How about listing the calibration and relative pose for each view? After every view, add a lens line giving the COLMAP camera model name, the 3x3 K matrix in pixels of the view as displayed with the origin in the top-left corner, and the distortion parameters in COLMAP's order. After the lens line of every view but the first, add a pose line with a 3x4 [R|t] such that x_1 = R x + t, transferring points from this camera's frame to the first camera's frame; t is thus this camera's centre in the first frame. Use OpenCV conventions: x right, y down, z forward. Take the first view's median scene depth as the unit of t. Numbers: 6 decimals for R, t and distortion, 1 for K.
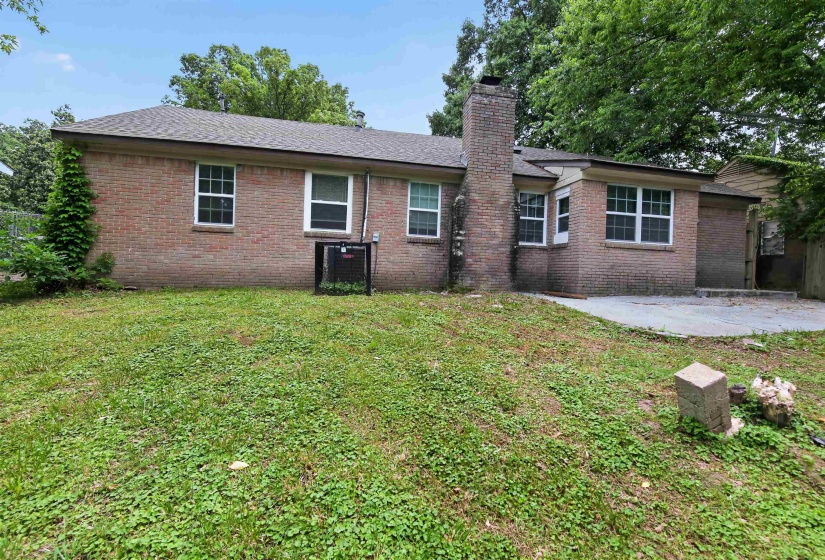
lens RADIAL K [[367.5, 0, 416.5], [0, 367.5, 253.1], [0, 0, 1]] dist [0.000928, -0.009557]
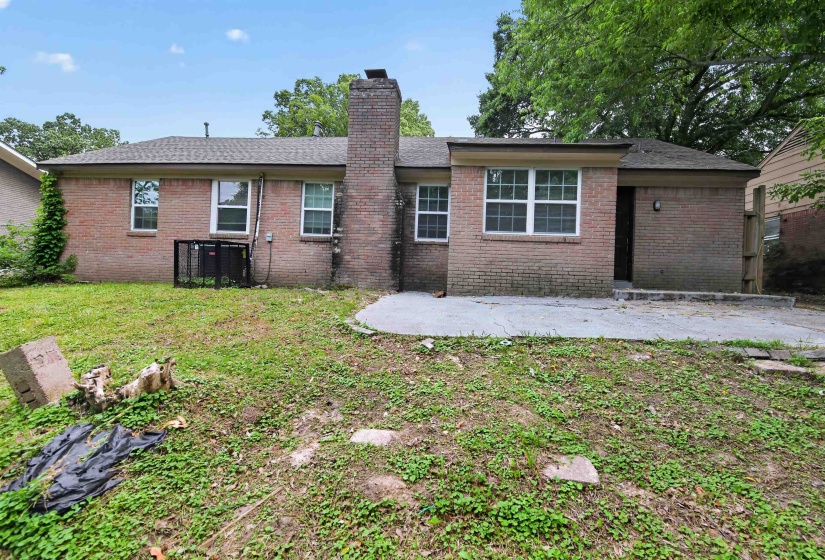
lens RADIAL K [[367.5, 0, 416.5], [0, 367.5, 253.1], [0, 0, 1]] dist [0.000928, -0.009557]
pose [[0.954699, -0.017836, -0.297038, 0.603574], [0.010633, 0.999609, -0.025848, 0.035142], [0.297383, 0.021519, 0.954516, 0.111505]]
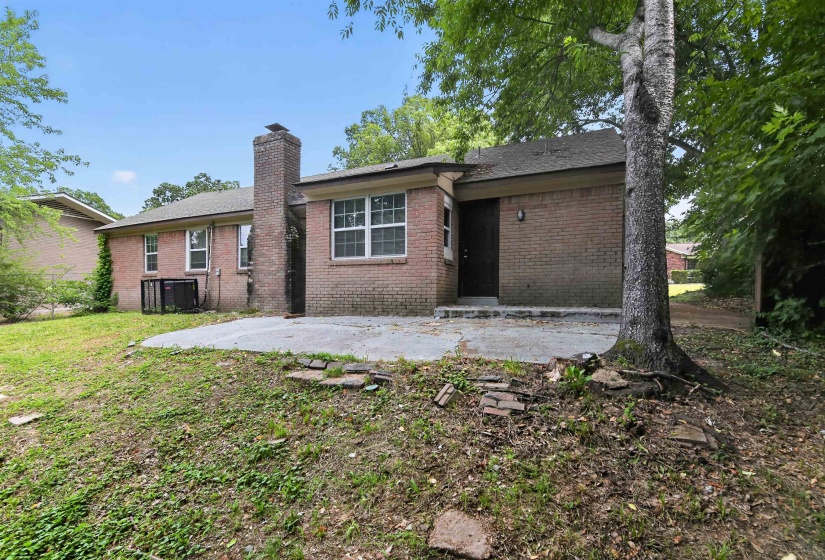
lens RADIAL K [[382.3, 0, 400.9], [0, 382.3, 272.5], [0, 0, 1]] dist [-0.001980, -0.000201]
pose [[0.794985, -0.068362, -0.602765, 1.234975], [0.060076, 0.997618, -0.033911, 0.045357], [0.603647, -0.009253, 0.797198, 0.293352]]
